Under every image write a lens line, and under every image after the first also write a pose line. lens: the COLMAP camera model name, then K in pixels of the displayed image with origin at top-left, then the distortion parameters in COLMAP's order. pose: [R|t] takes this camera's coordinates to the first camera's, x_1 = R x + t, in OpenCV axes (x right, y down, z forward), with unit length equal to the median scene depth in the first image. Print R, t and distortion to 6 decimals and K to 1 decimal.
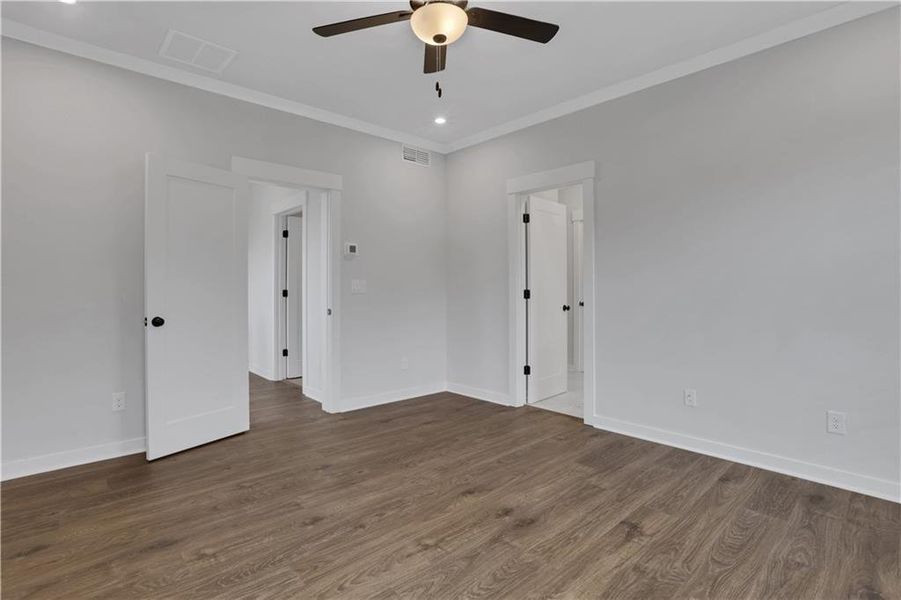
lens RADIAL K [[421.7, 0, 441.8], [0, 421.7, 296.8], [0, 0, 1]] dist [-0.061964, 0.021013]
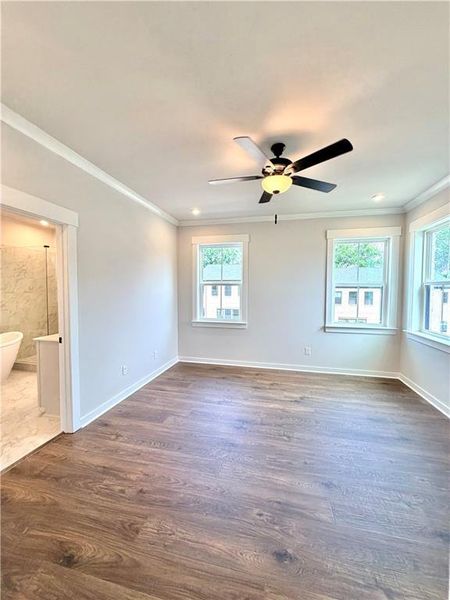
lens RADIAL K [[235.5, 0, 229.2], [0, 235.5, 303.9], [0, 0, 1]] dist [-0.001812, -0.001602]
pose [[-0.566188, -0.049097, 0.822812, -0.603957], [0.011740, 0.997643, 0.067608, -0.137483], [-0.824192, 0.047939, -0.564277, 1.365893]]
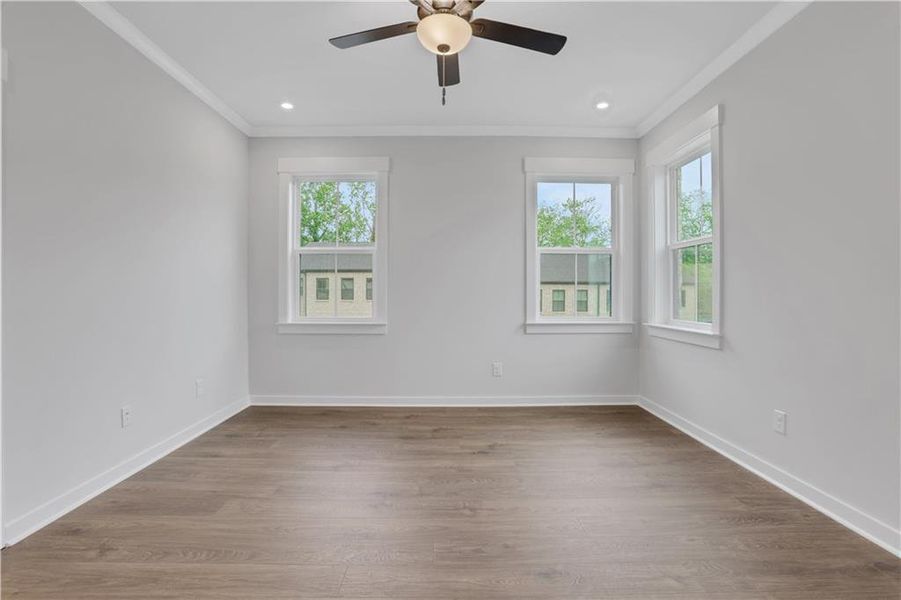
lens RADIAL K [[421.7, 0, 452.6], [0, 421.7, 301.1], [0, 0, 1]] dist [-0.061964, 0.021013]
pose [[-0.745319, -0.014682, 0.666546, -0.543473], [0.012441, 0.999277, 0.035923, -0.020522], [-0.666592, 0.035066, -0.744597, 1.336012]]
